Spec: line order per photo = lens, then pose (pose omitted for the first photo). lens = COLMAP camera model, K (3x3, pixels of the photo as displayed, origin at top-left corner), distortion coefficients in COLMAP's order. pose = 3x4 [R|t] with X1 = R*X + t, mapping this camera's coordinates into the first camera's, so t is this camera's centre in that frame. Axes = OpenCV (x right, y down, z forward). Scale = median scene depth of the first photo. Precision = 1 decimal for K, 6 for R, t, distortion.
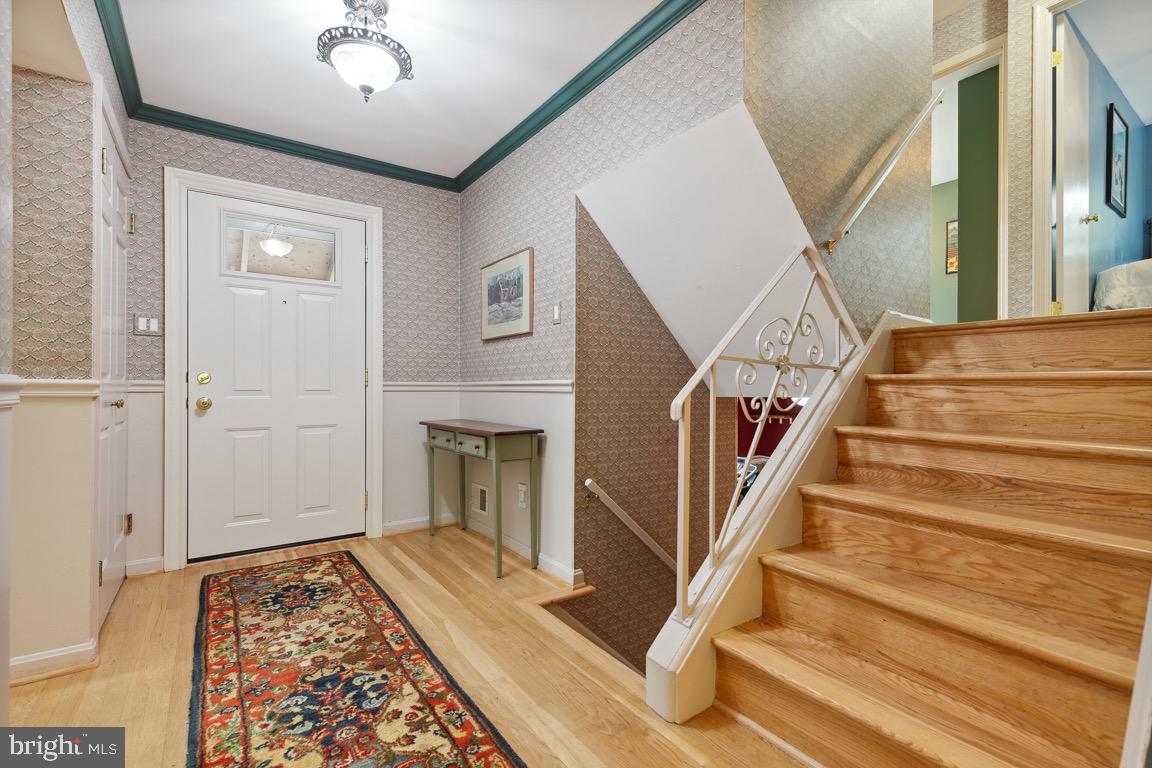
lens RADIAL K [[529.7, 0, 573.1], [0, 529.7, 382.8], [0, 0, 1]] dist [0.005085, -0.000348]
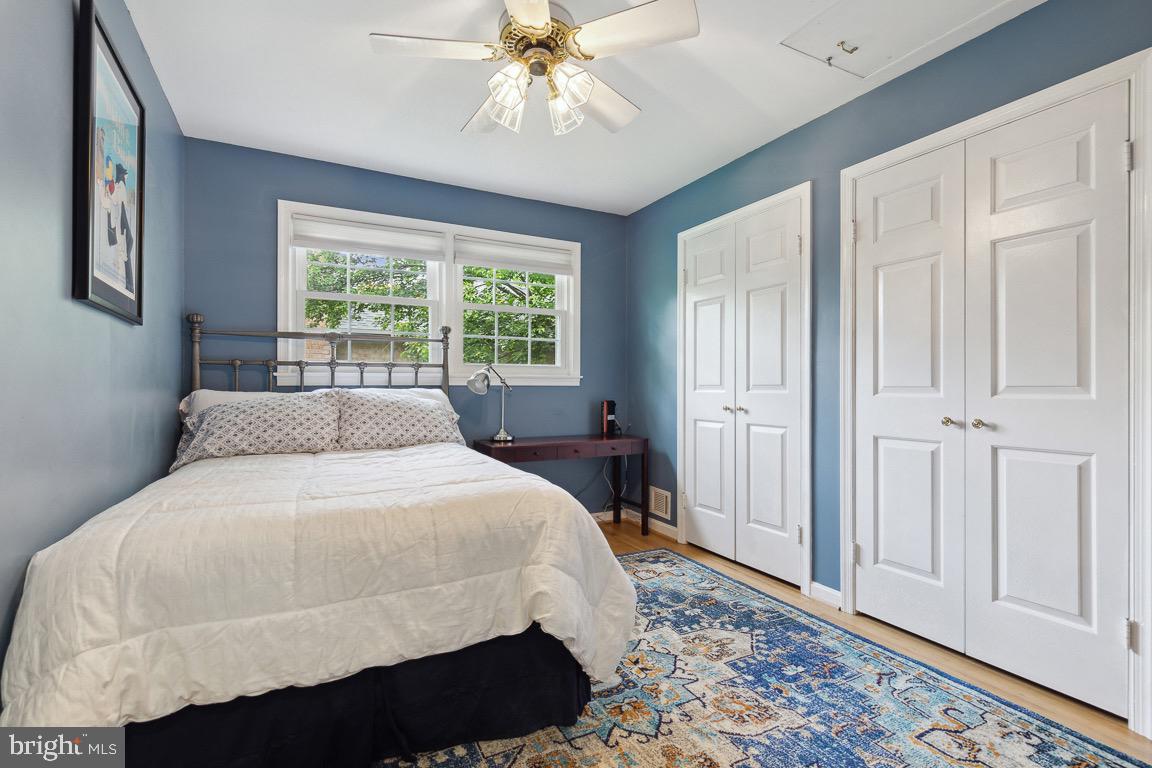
lens RADIAL K [[529.7, 0, 573.3], [0, 529.7, 385.9], [0, 0, 1]] dist [0.005085, -0.000348]
pose [[0.121860, -0.001169, 0.992547, 0.733757], [-0.005574, 0.999983, 0.001862, -0.291979], [-0.992532, -0.005759, 0.121851, 0.674531]]
